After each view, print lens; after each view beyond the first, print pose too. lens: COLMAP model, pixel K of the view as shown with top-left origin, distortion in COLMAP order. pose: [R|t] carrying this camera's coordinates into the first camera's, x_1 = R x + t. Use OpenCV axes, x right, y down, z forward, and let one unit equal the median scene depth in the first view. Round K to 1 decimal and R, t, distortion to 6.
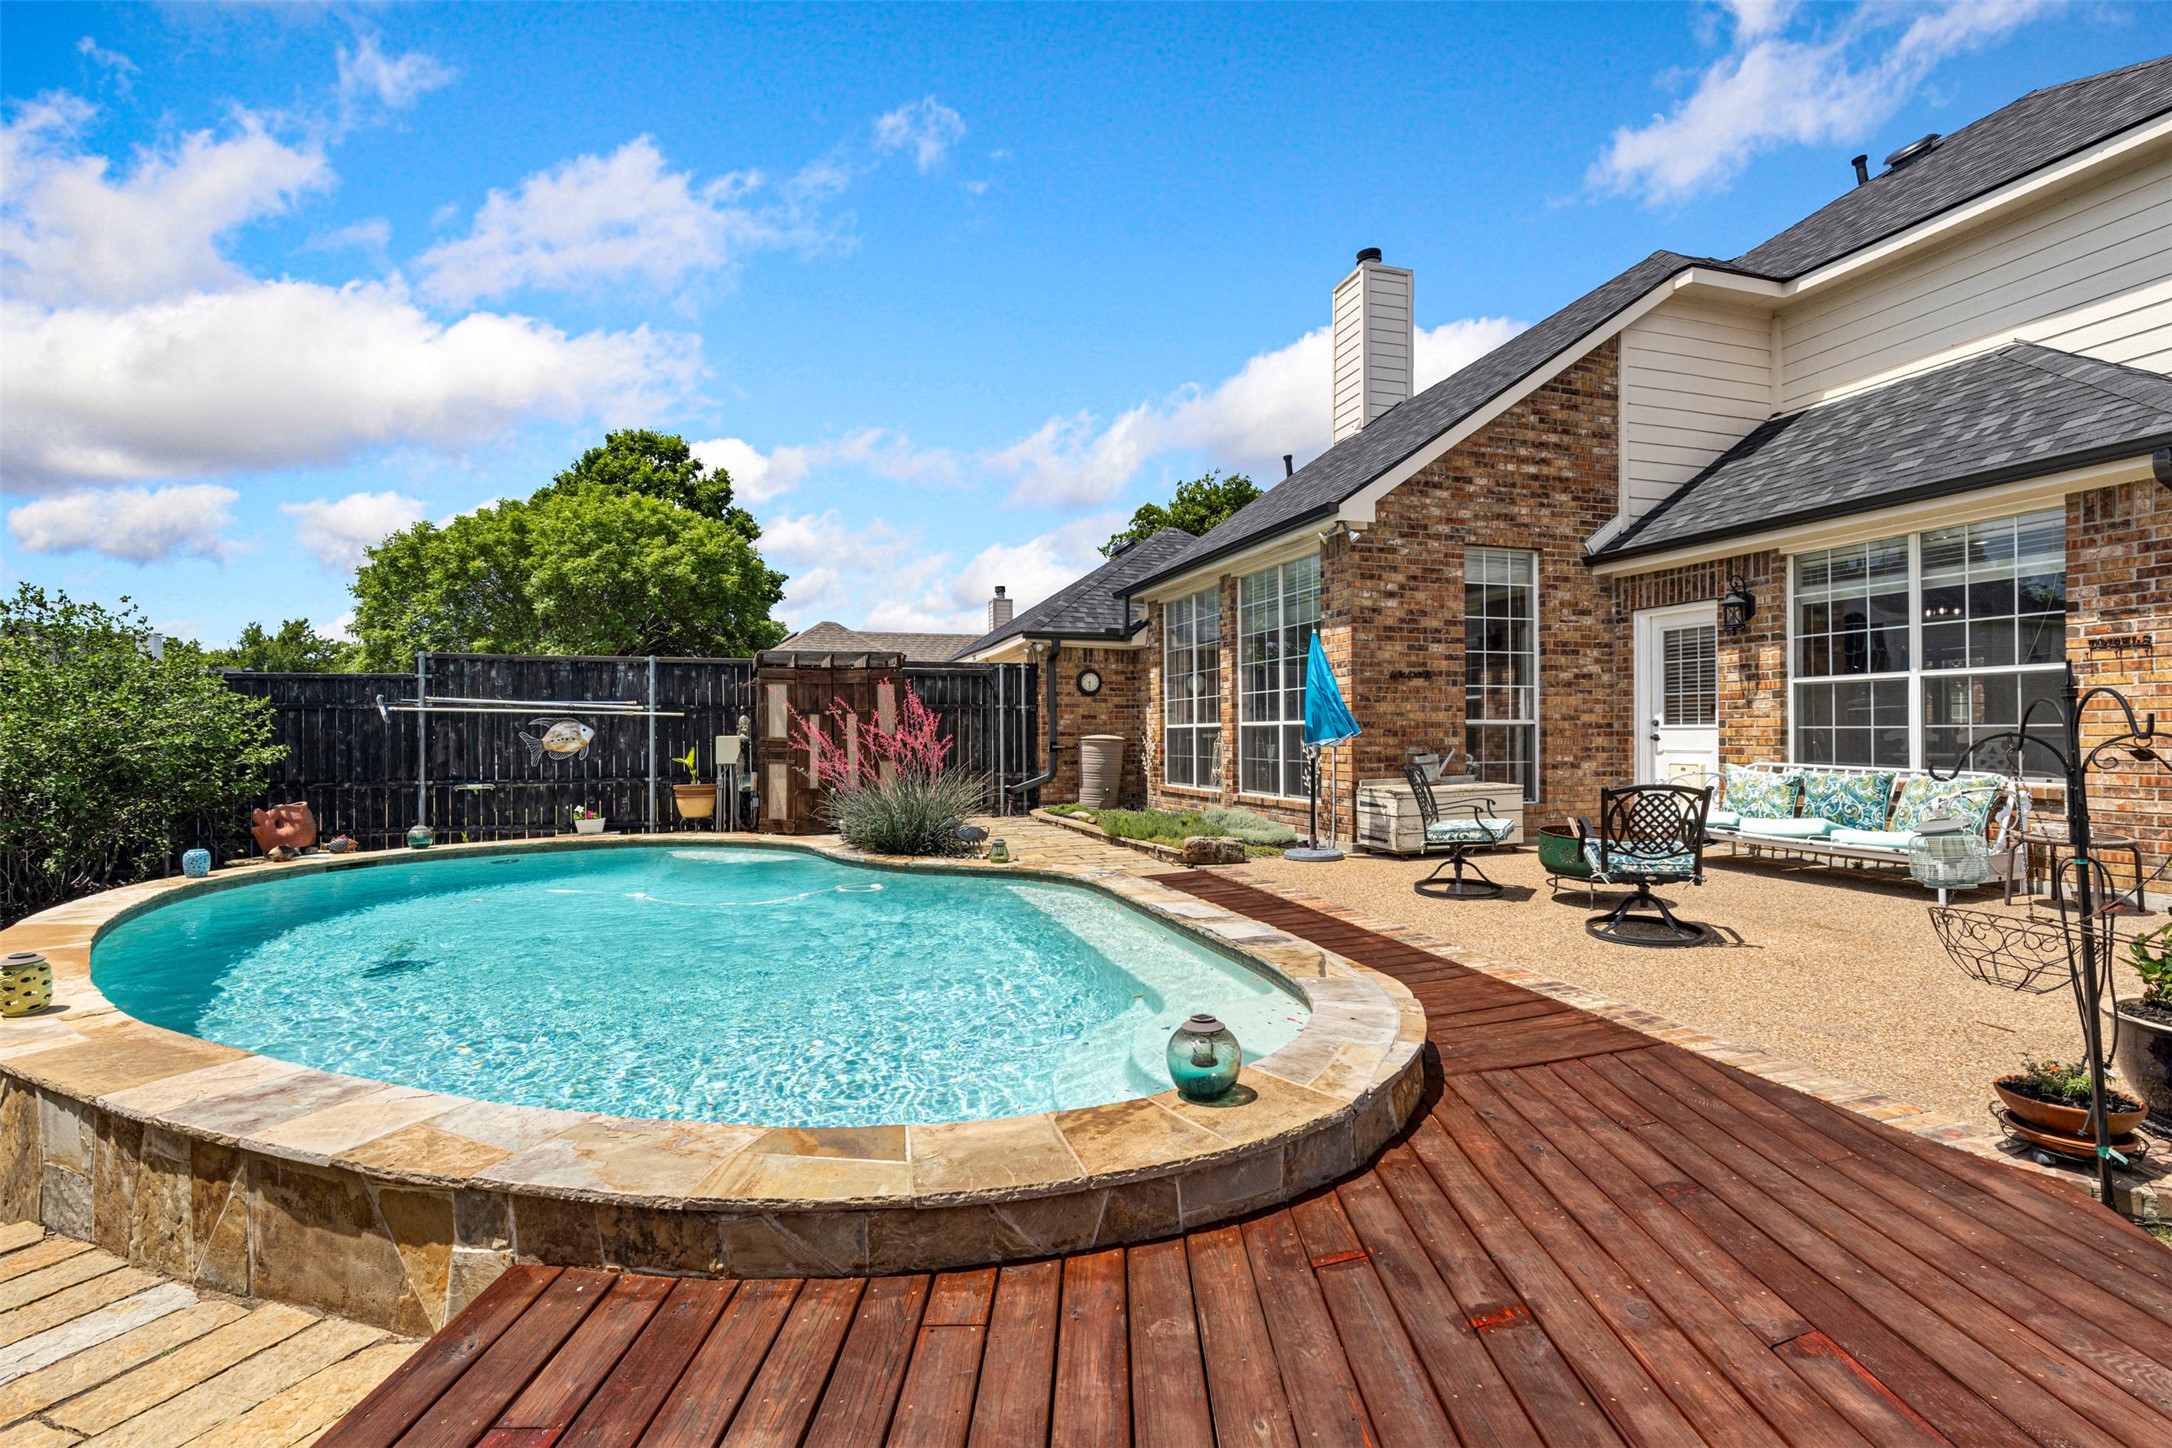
lens RADIAL K [[977.6, 0, 1078.5], [0, 977.6, 728.4], [0, 0, 1]] dist [0.005462, -0.000402]
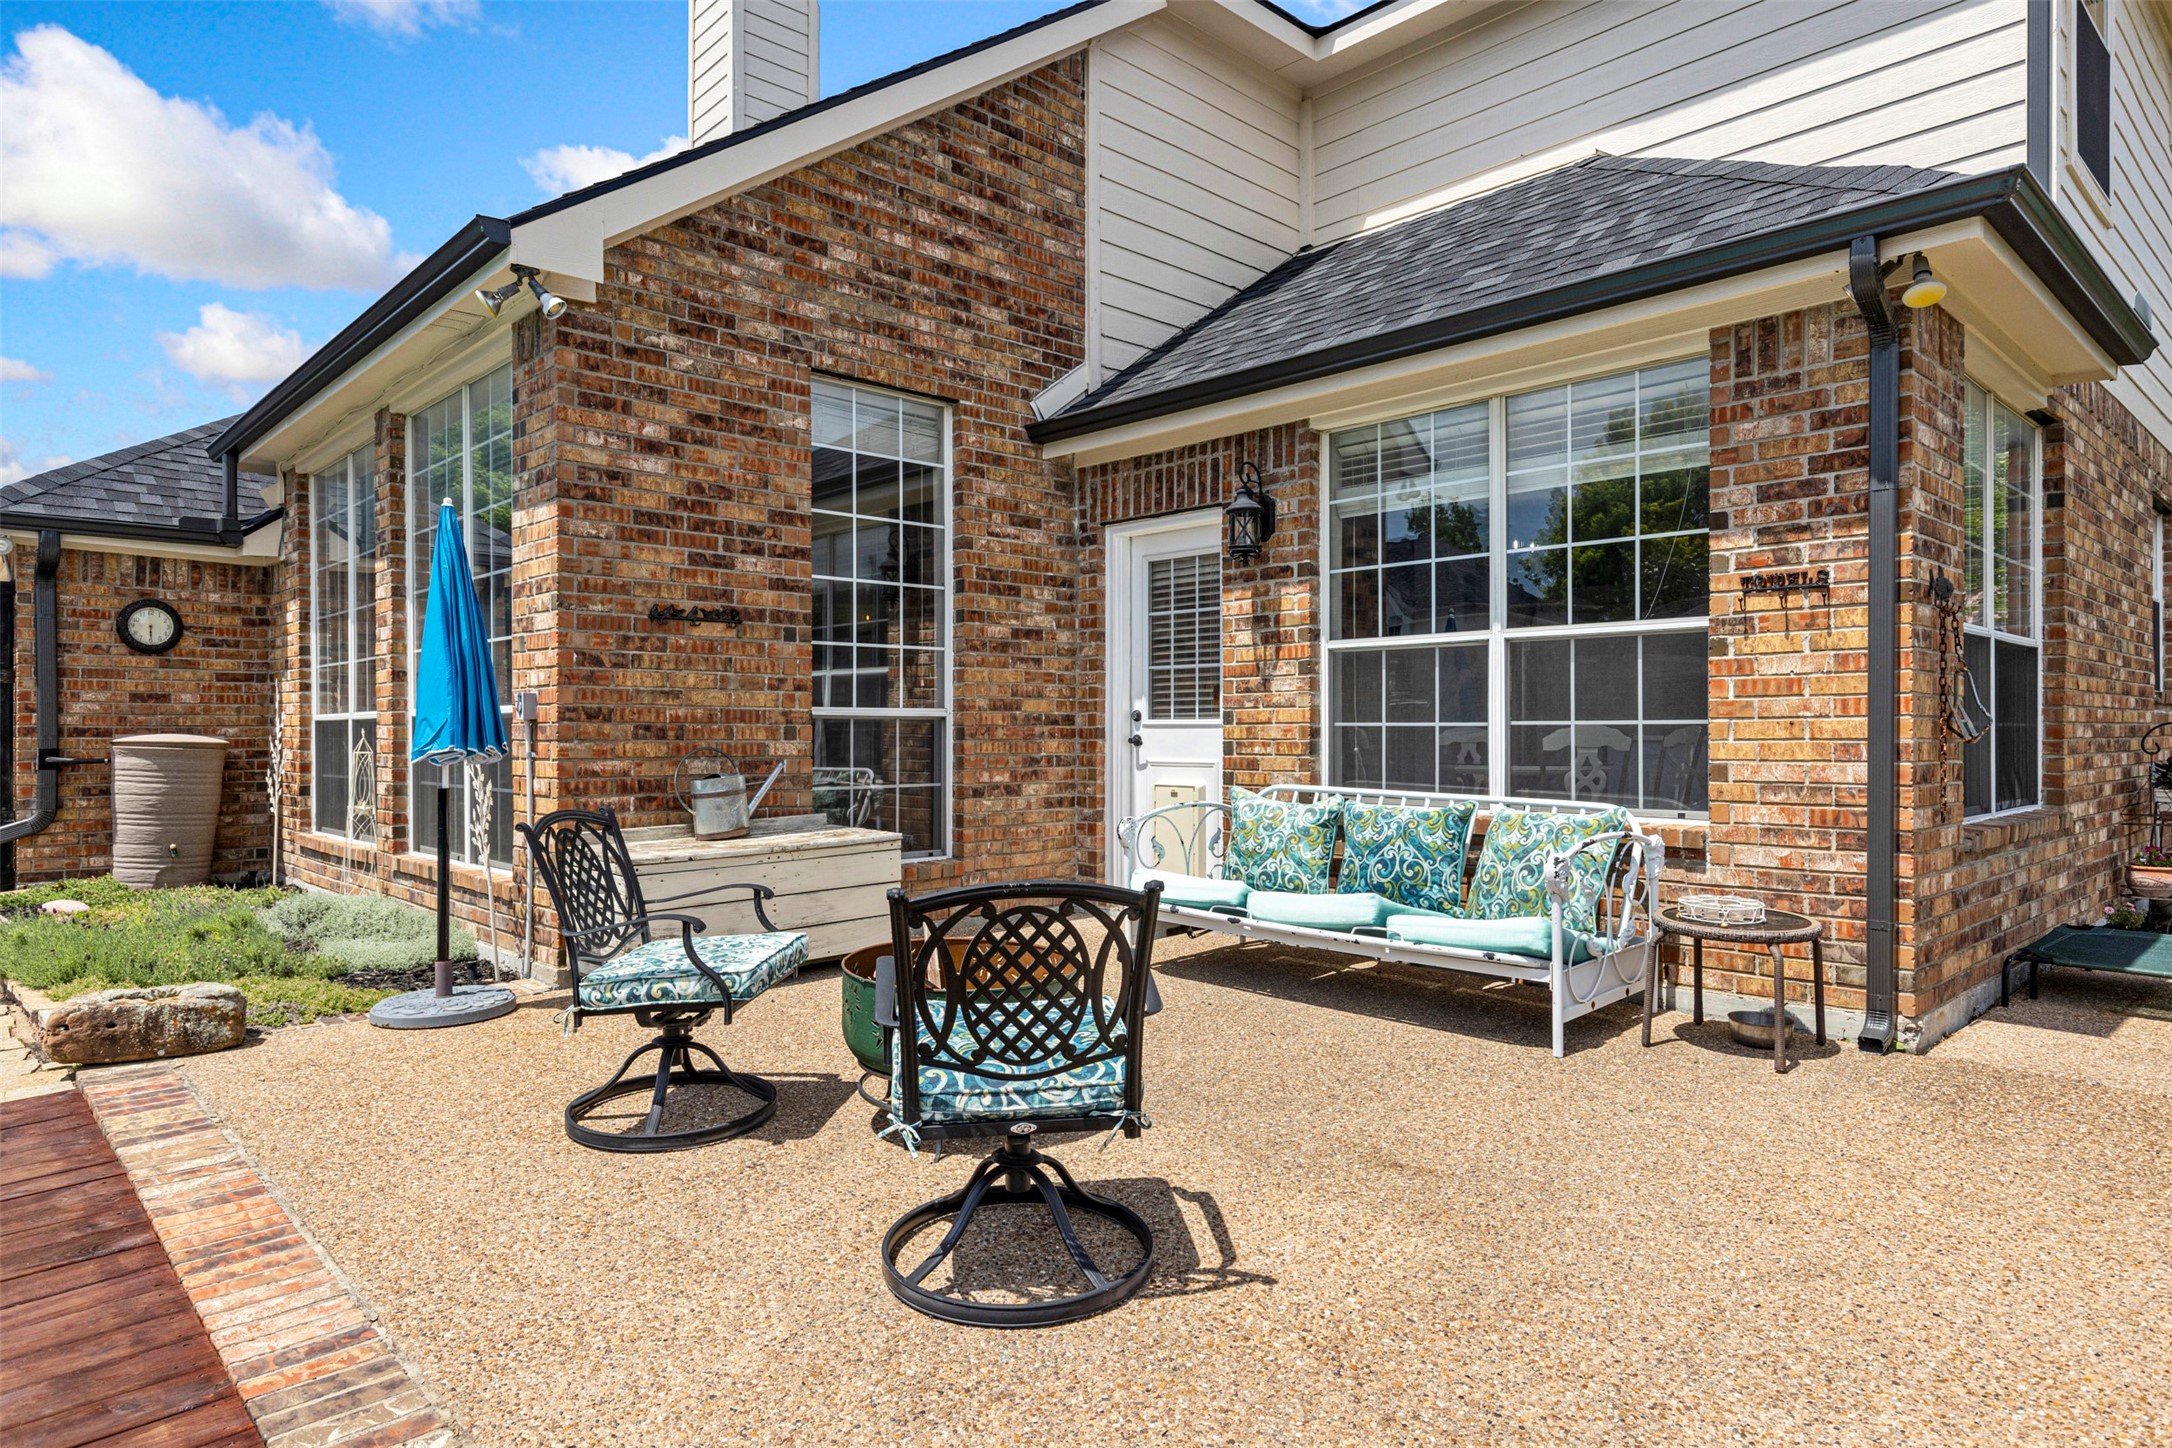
lens RADIAL K [[1266.8, 0, 1086.0], [0, 1266.8, 724.0], [0, 0, 1]] dist [0.004870, -0.000172]
pose [[0.901074, 0.004830, 0.433639, 0.238400], [-0.004723, 0.999988, -0.001323, 0.000461], [-0.433640, -0.000856, 0.901086, 0.335260]]
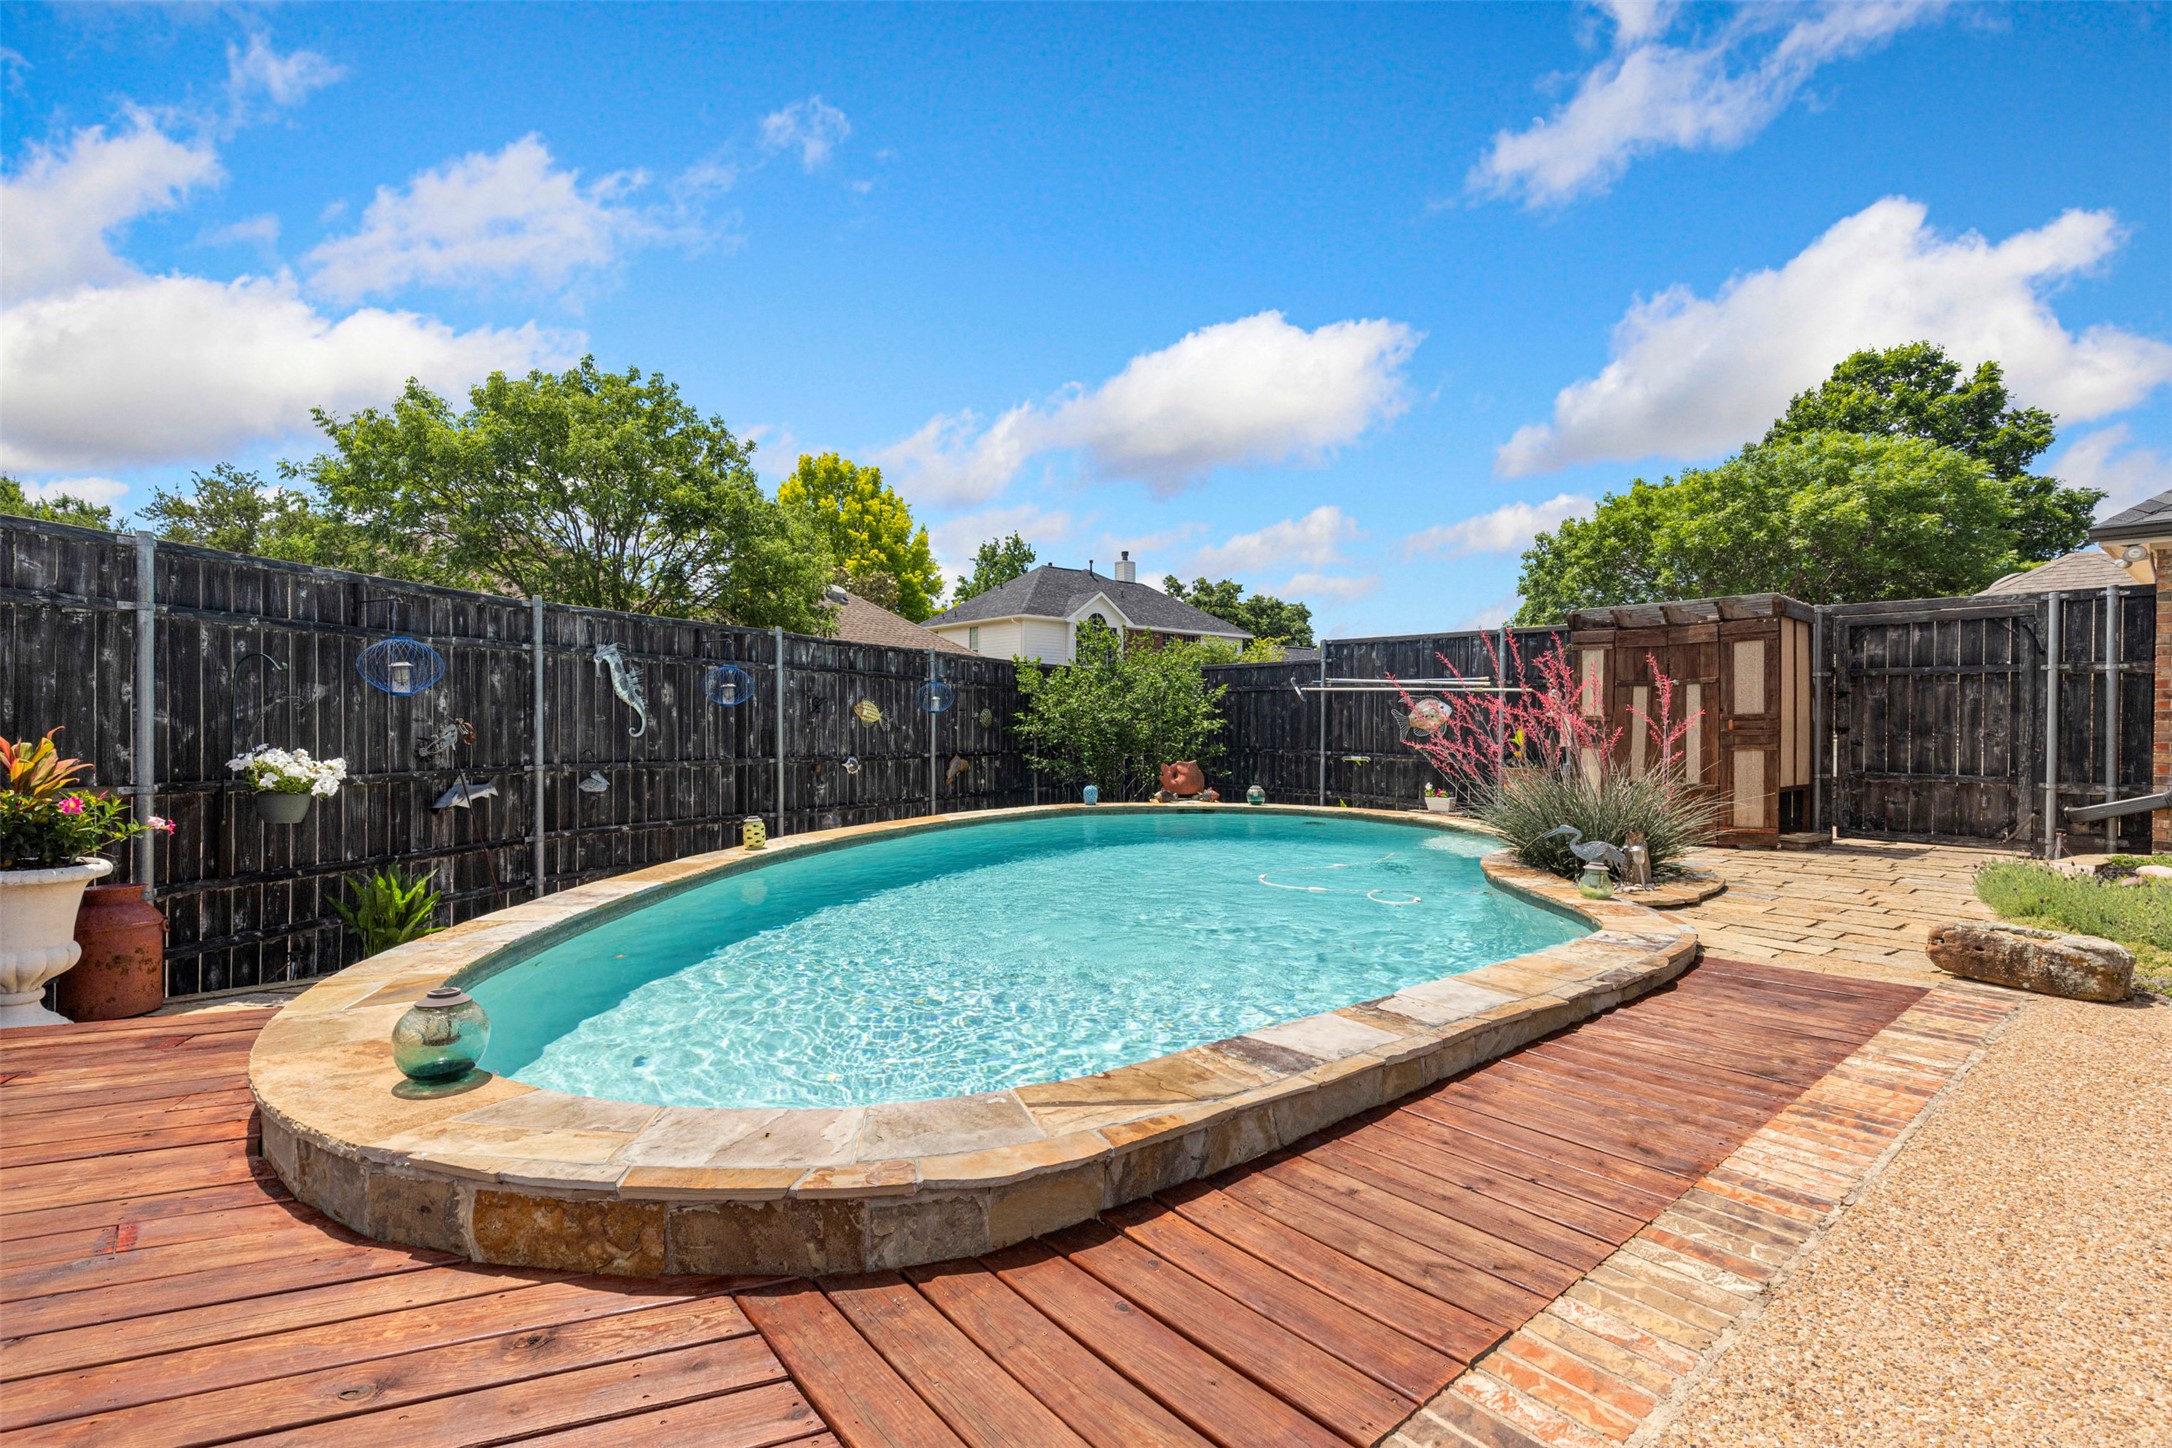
lens RADIAL K [[971.5, 0, 1079.9], [0, 971.5, 725.3], [0, 0, 1]] dist [0.001371, -0.000753]
pose [[0.368434, 0.015102, -0.929531, 0.371247], [-0.005582, 0.999886, 0.014033, 0.010975], [0.929637, 0.000018, 0.368477, 0.389423]]
